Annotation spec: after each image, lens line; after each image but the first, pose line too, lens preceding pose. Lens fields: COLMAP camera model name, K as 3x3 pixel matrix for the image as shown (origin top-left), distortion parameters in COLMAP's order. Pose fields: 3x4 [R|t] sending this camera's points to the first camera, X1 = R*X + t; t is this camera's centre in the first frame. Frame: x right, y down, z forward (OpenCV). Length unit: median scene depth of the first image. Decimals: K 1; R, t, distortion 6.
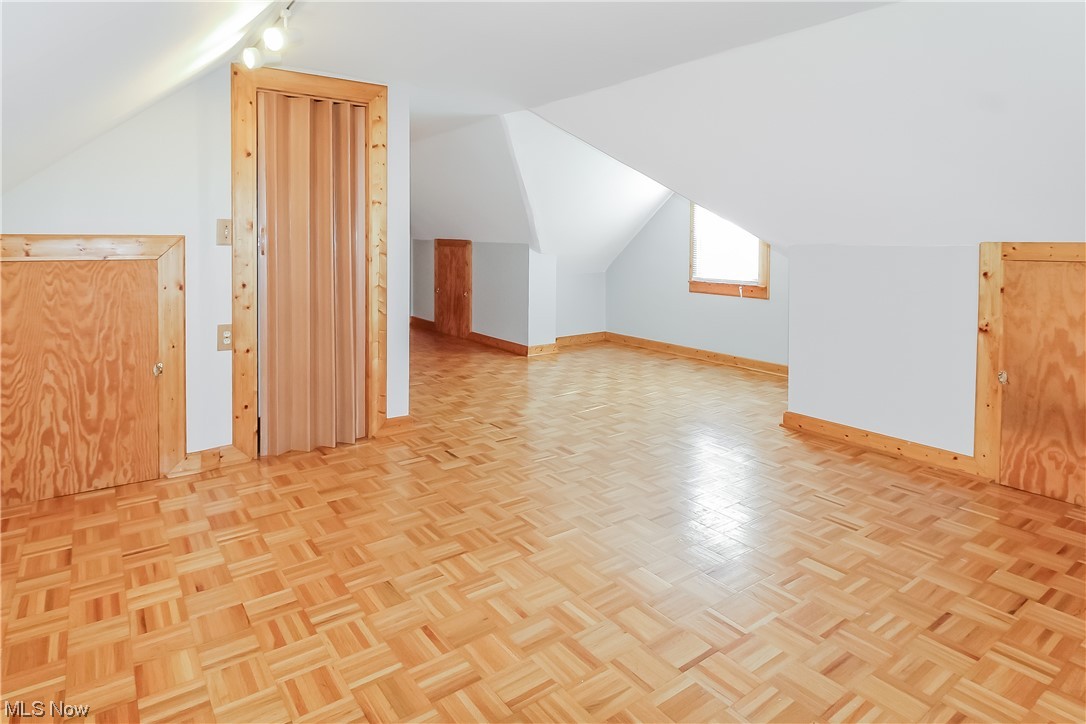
lens RADIAL K [[605.6, 0, 543.0], [0, 605.6, 362.0], [0, 0, 1]] dist [0.031359, -0.000064]
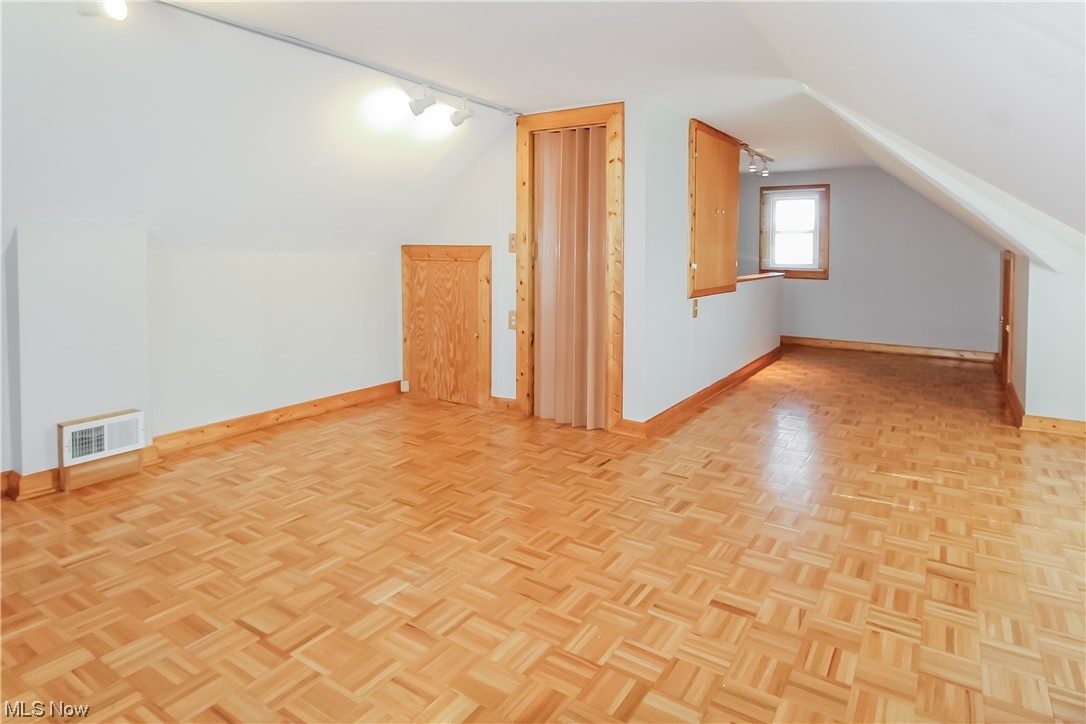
lens RADIAL K [[605.6, 0, 543.0], [0, 605.6, 362.0], [0, 0, 1]] dist [0.031359, -0.000064]
pose [[0.352841, 0.168283, -0.920426, 0.834107], [-0.193816, 0.975504, 0.104055, -0.111780], [0.915390, 0.141678, 0.376814, 0.617673]]
